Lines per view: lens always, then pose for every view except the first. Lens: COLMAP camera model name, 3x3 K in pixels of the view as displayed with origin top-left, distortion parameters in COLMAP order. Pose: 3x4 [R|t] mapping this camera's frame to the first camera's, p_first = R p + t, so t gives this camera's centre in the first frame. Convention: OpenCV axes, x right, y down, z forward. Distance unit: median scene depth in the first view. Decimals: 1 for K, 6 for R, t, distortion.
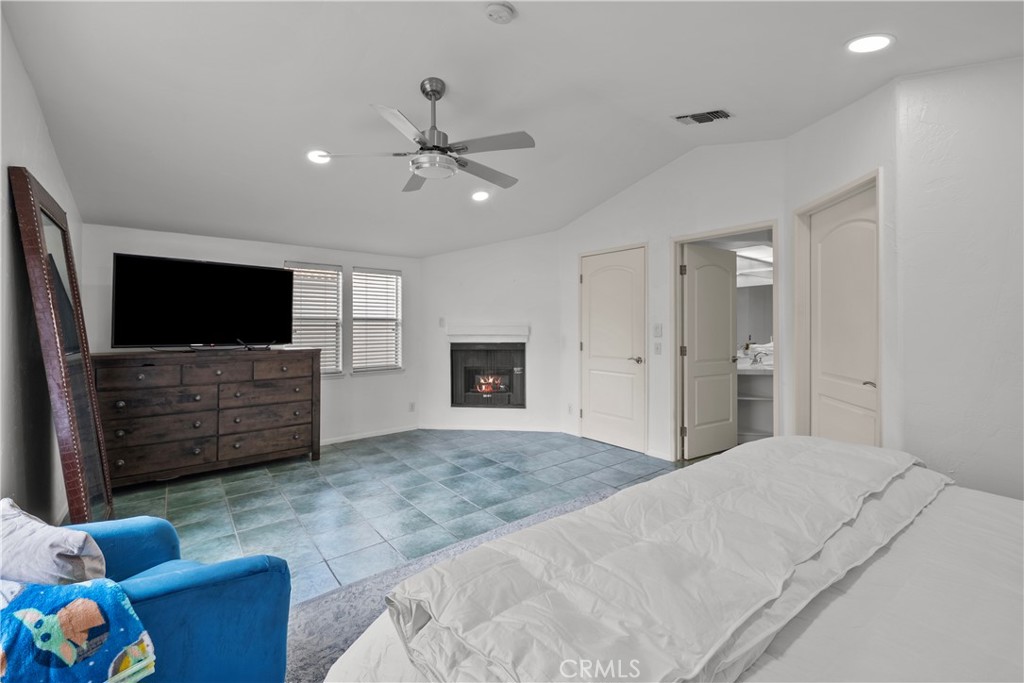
lens RADIAL K [[414.5, 0, 512.0], [0, 414.5, 341.5], [0, 0, 1]] dist [0.000487, -0.000048]
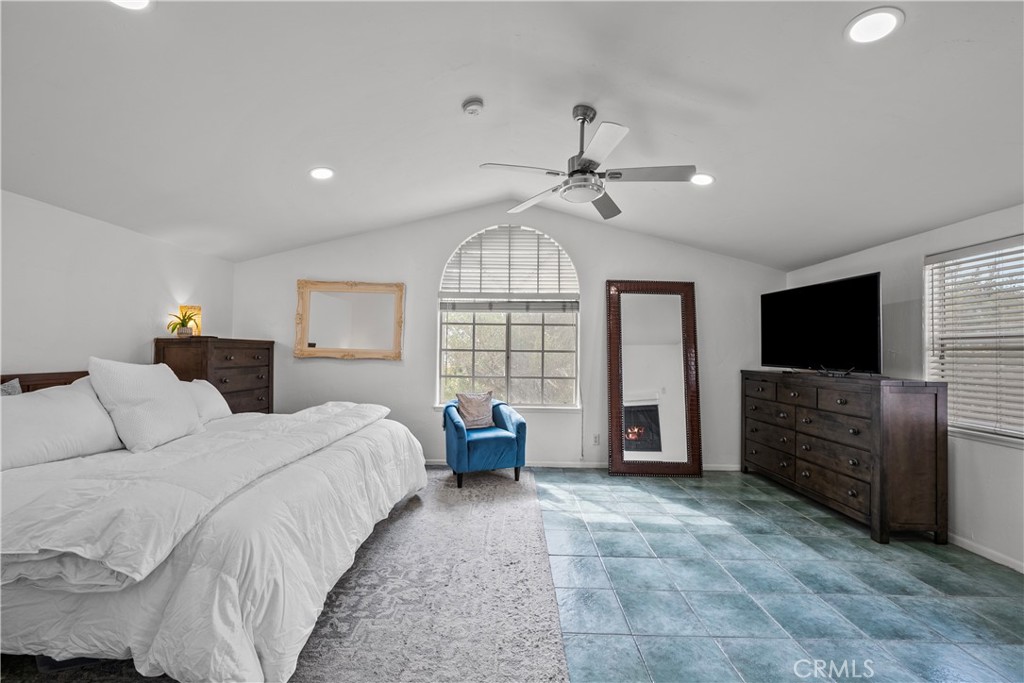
lens RADIAL K [[414.5, 0, 512.0], [0, 414.5, 341.5], [0, 0, 1]] dist [0.000487, -0.000048]
pose [[-0.625514, -0.016070, -0.780047, 0.531152], [-0.027996, 0.999606, 0.001856, -0.039760], [0.779710, 0.022999, -0.625718, 1.079520]]
